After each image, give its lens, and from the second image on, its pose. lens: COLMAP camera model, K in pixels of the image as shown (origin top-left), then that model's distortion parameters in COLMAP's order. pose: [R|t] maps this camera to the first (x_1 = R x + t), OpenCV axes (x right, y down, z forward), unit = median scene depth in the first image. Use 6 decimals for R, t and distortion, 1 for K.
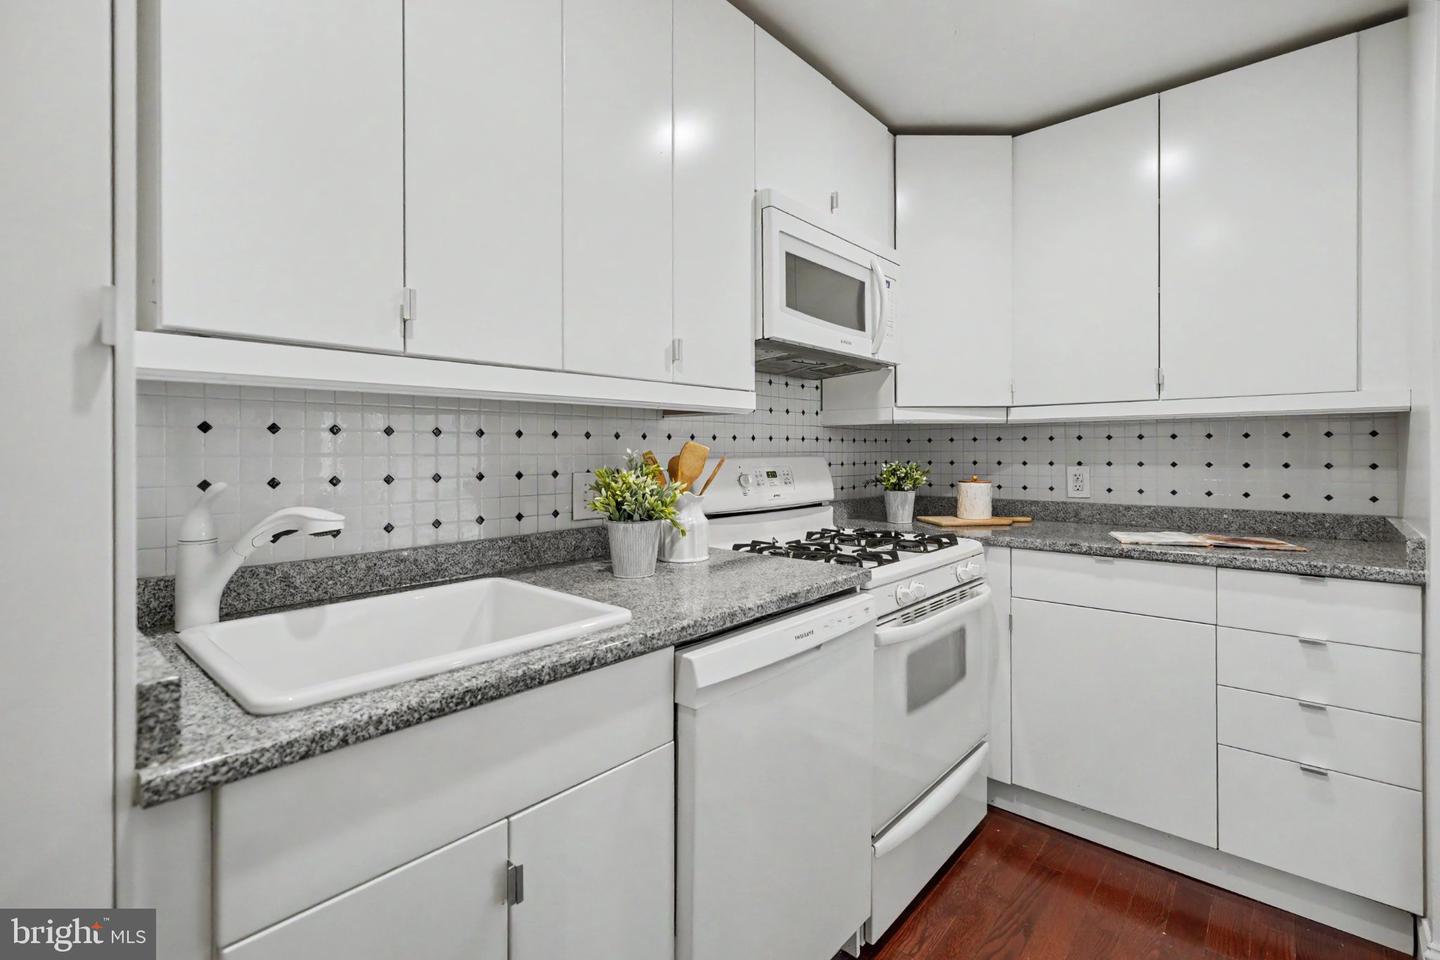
lens RADIAL K [[651.0, 0, 720.6], [0, 651.0, 451.9], [0, 0, 1]] dist [0.003273, -0.000539]
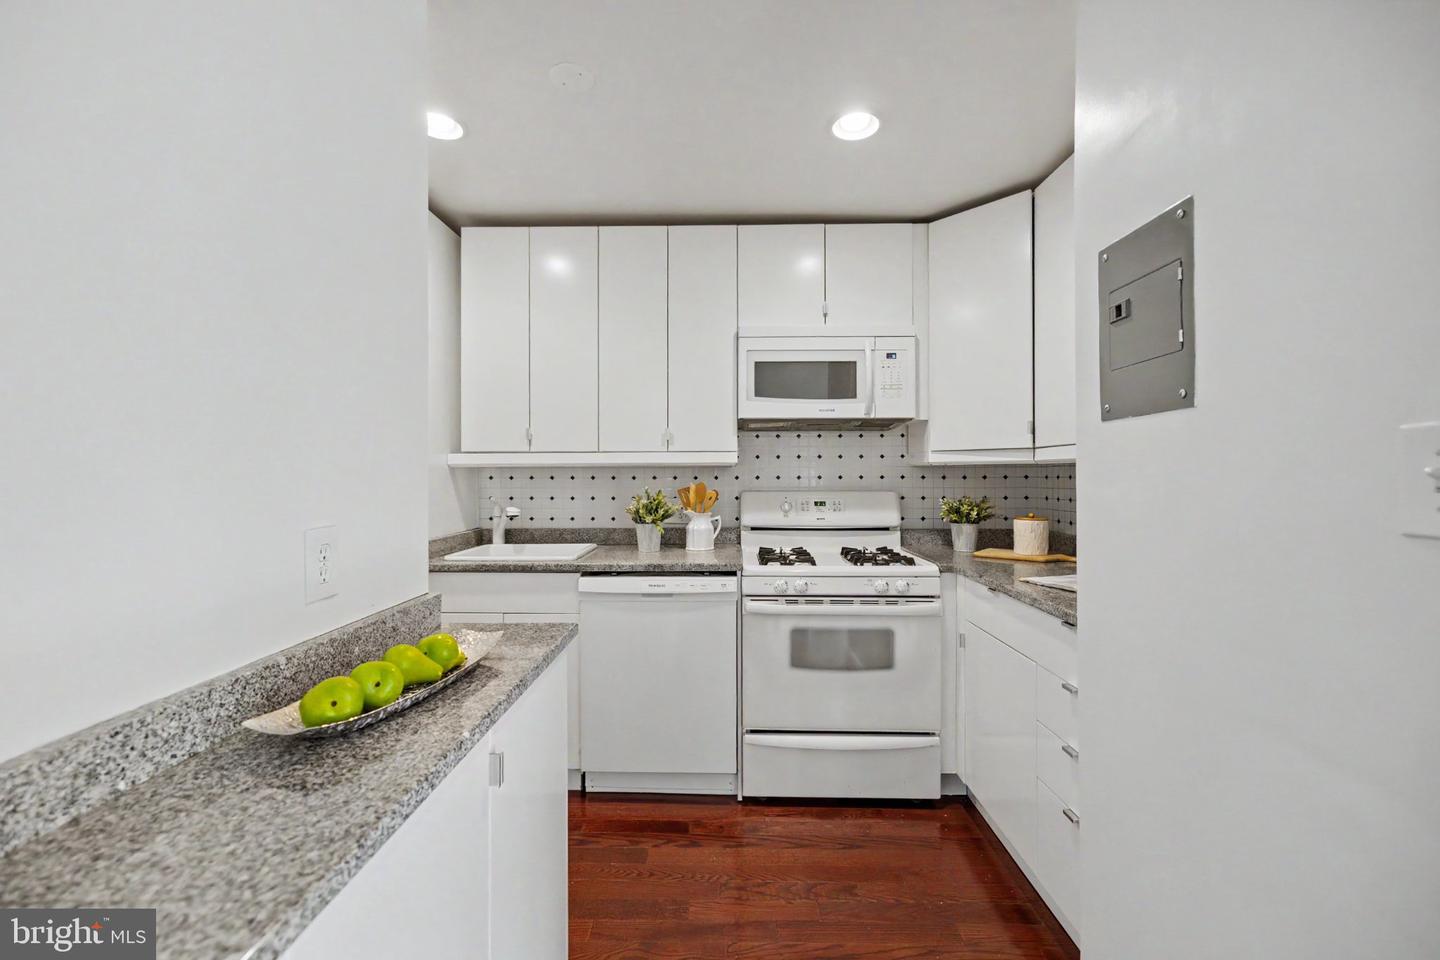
lens RADIAL K [[612.7, 0, 720.6], [0, 612.7, 474.5], [0, 0, 1]] dist [0.000188, -0.000238]
pose [[0.647198, 0.002761, -0.762317, 1.094479], [-0.001671, 0.999996, 0.002203, -0.035584], [0.762320, -0.000152, 0.647200, -0.021188]]
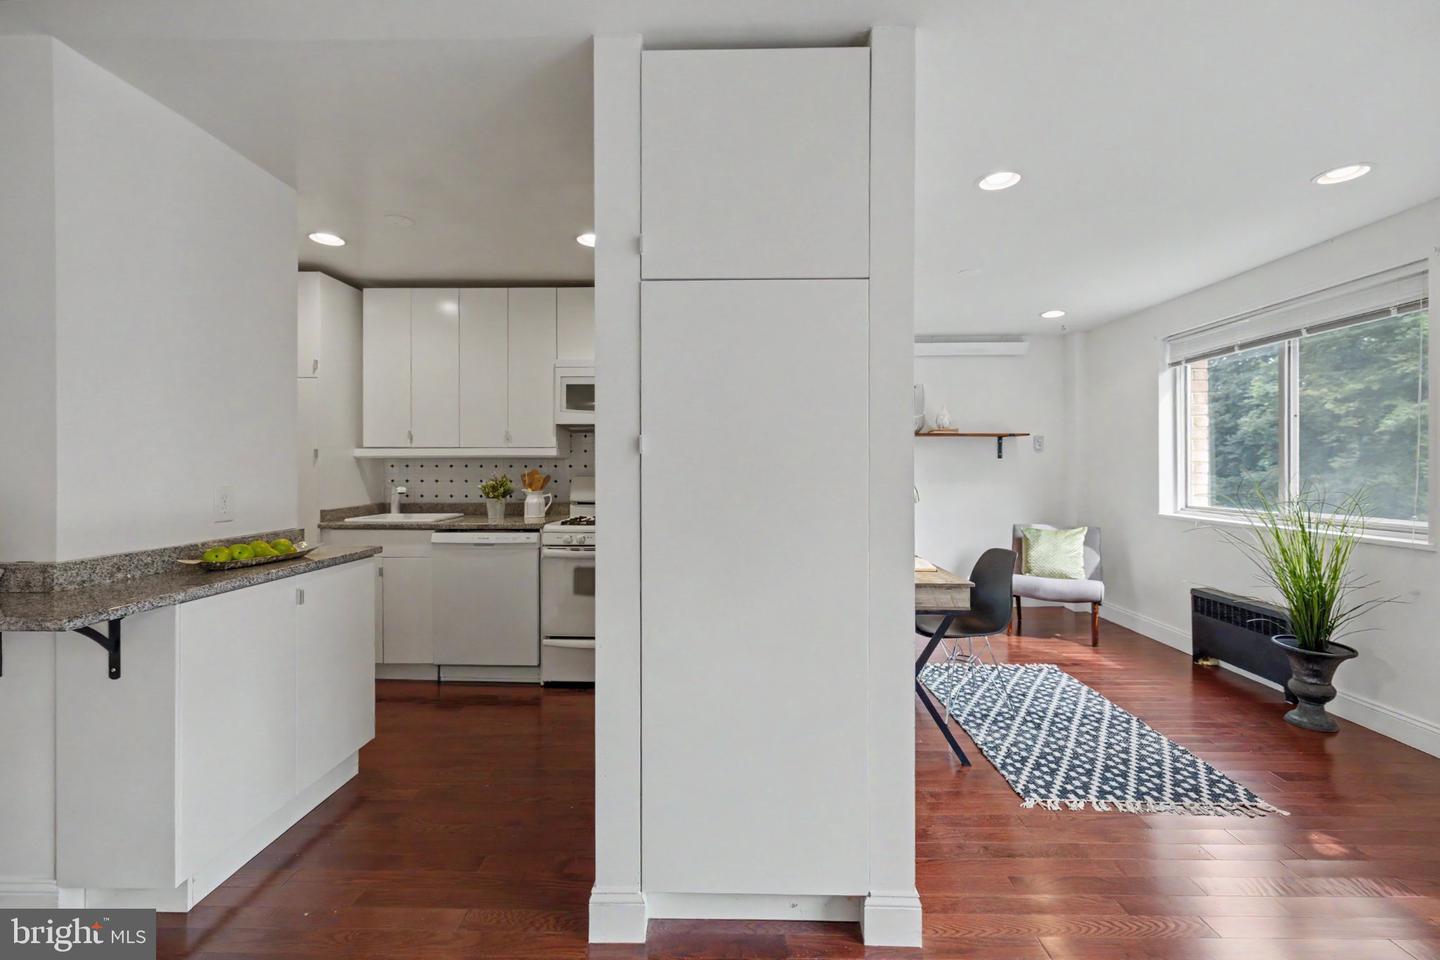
lens RADIAL K [[621.3, 0, 718.5], [0, 621.3, 467.7], [0, 0, 1]] dist [0.002649, 0.000264]
pose [[0.641515, 0.005494, -0.767091, 1.934022], [-0.003856, 0.999985, 0.003937, -0.029518], [0.767101, 0.000432, 0.641526, 0.025804]]
